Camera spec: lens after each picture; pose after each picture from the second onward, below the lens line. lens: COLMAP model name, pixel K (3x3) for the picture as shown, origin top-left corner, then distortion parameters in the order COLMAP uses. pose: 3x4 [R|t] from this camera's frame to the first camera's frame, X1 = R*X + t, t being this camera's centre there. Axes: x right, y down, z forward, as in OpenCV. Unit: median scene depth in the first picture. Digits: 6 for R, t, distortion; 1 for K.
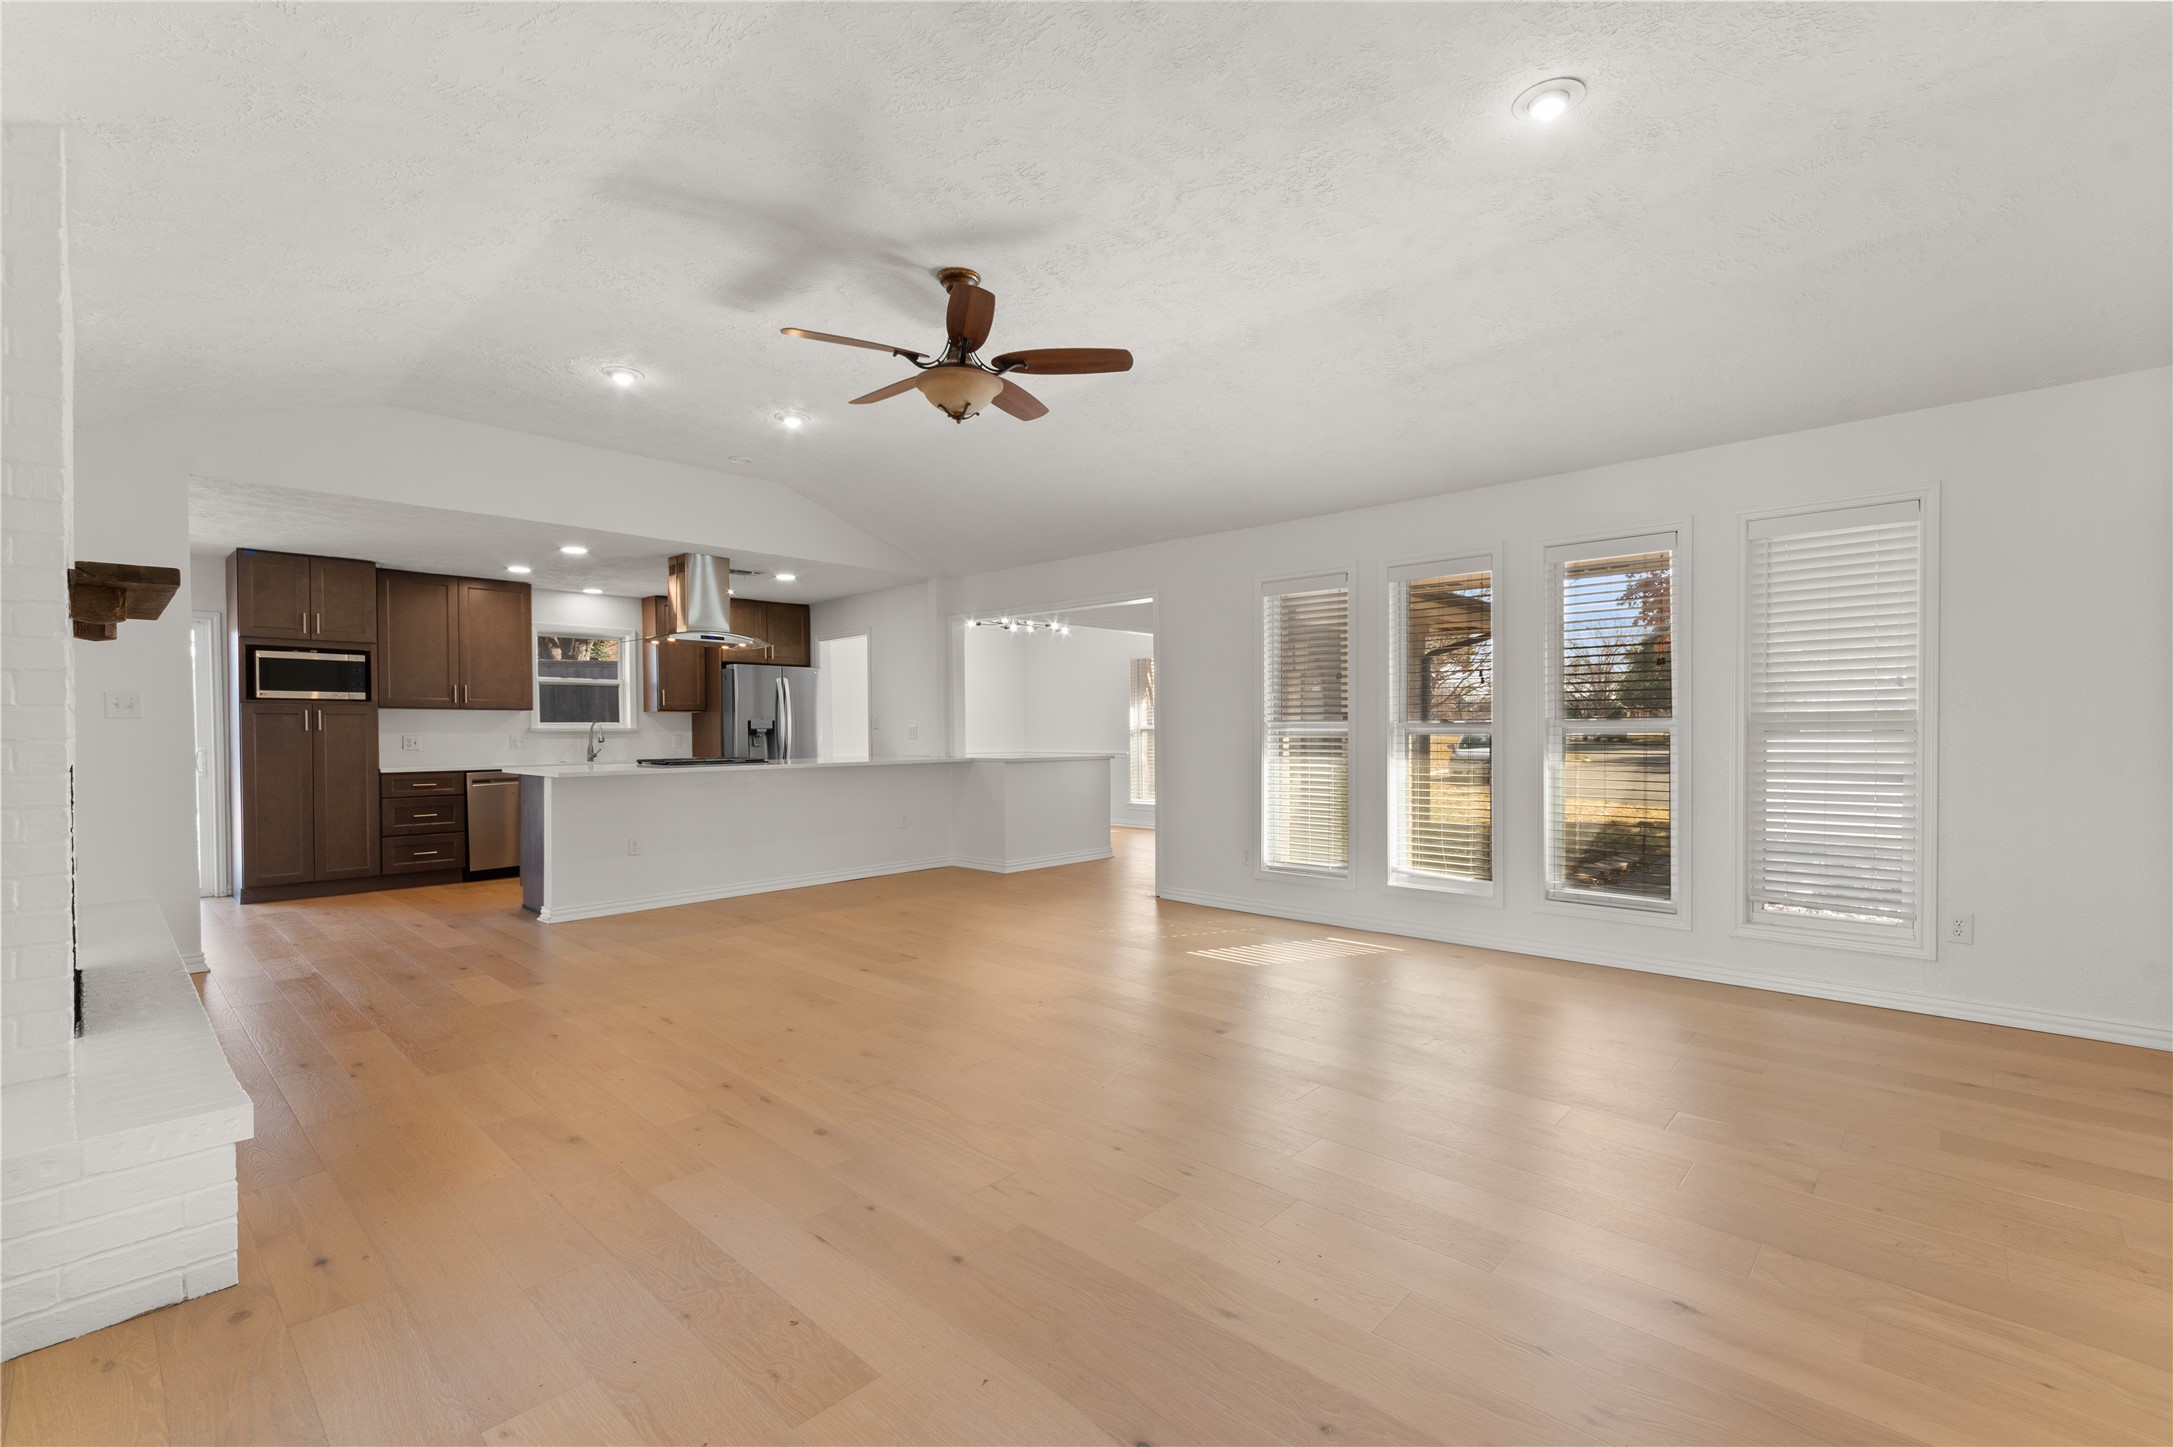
lens RADIAL K [[950.8, 0, 1078.1], [0, 950.8, 727.3], [0, 0, 1]] dist [0.001482, -0.001227]
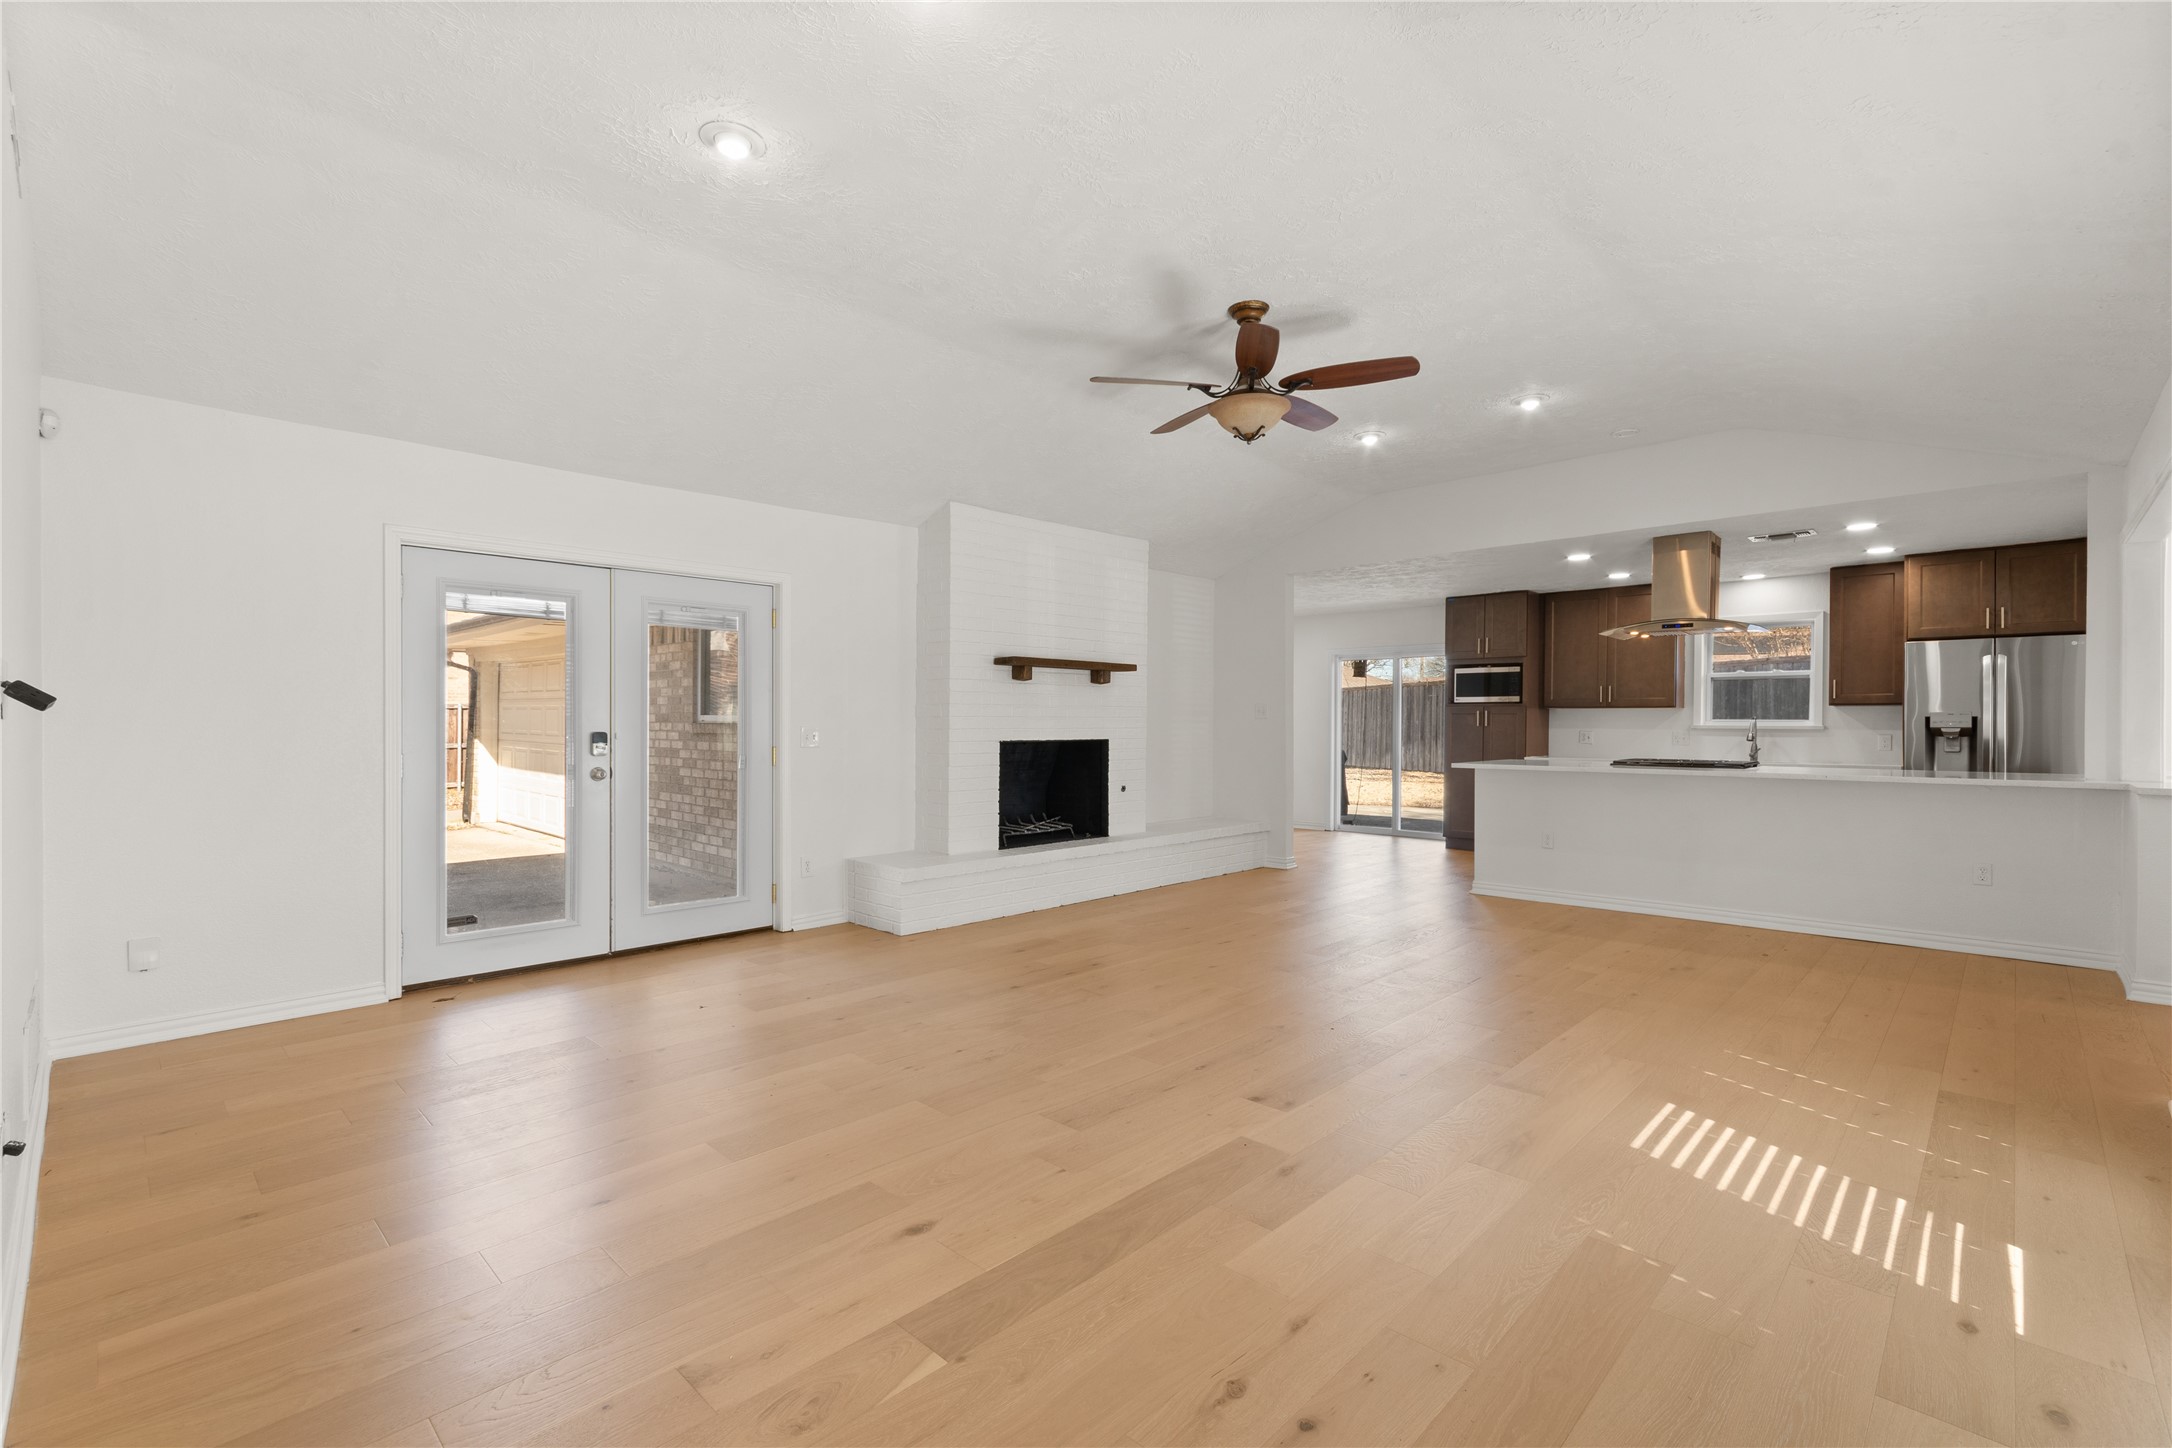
lens RADIAL K [[950.4, 0, 1091.6], [0, 950.4, 724.4], [0, 0, 1]] dist [0.001482, -0.001227]
pose [[-0.008944, 0.006175, -0.999941, 0.506253], [-0.000345, 0.999981, 0.006179, -0.007080], [0.999960, 0.000400, -0.008942, 0.445790]]
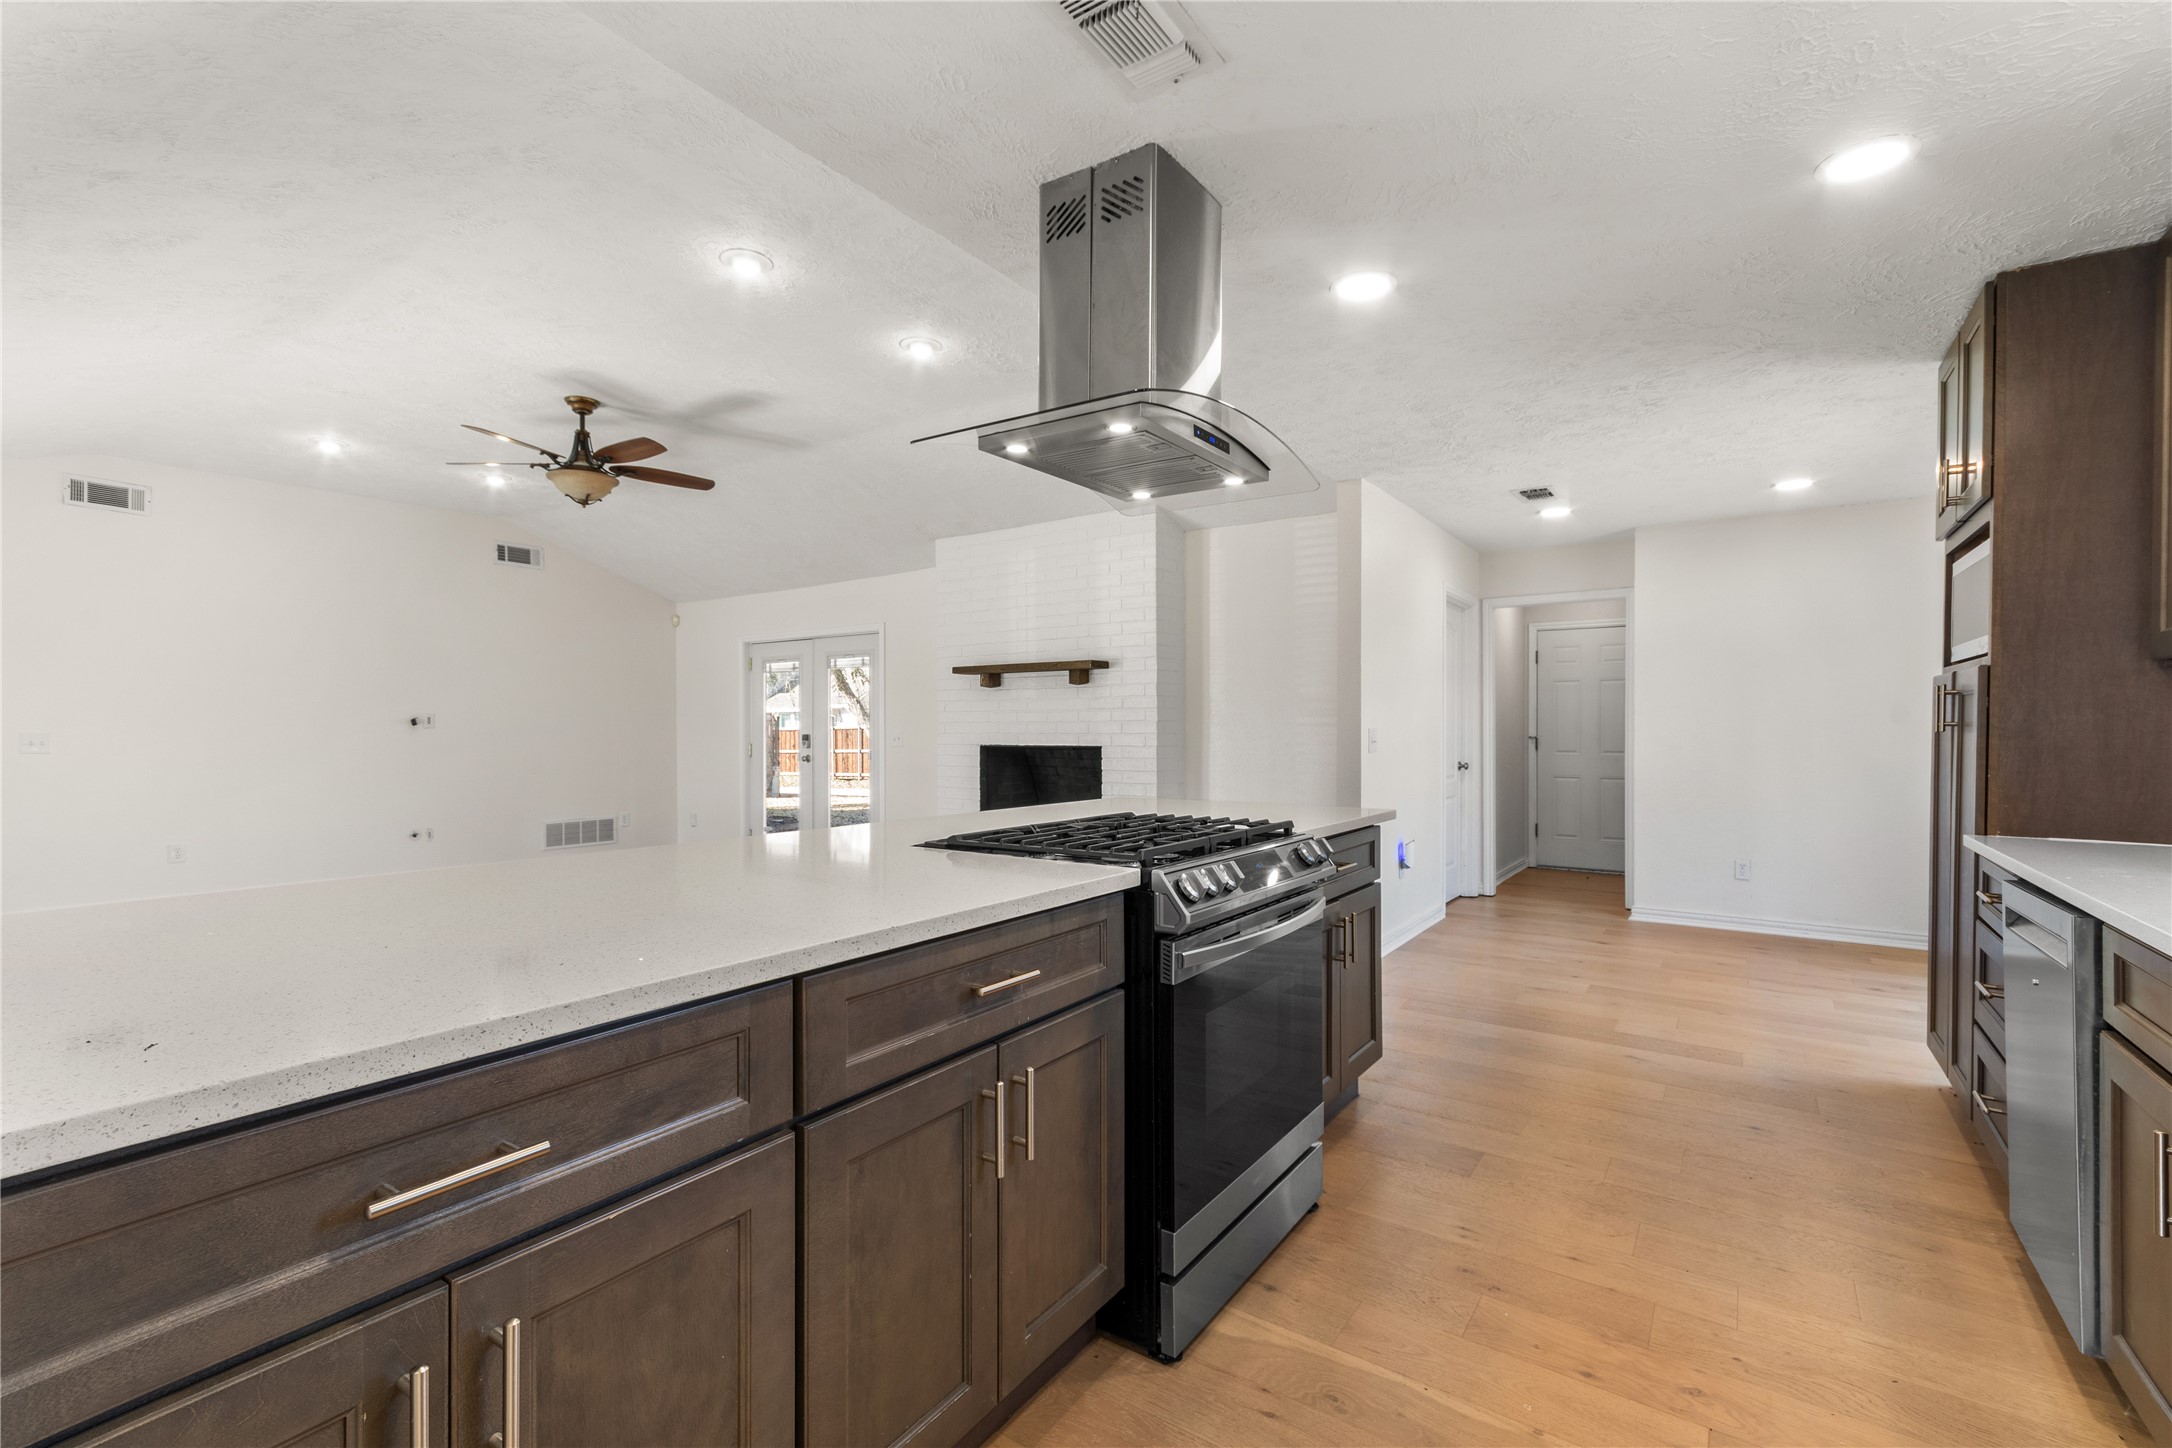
lens RADIAL K [[950.4, 0, 1091.4], [0, 950.4, 729.0], [0, 0, 1]] dist [0.001482, -0.001227]
pose [[-0.987236, 0.007046, -0.159108, -0.332134], [0.007137, 0.999975, 0.000003, -0.001362], [0.159104, -0.001132, -0.987261, 1.309872]]
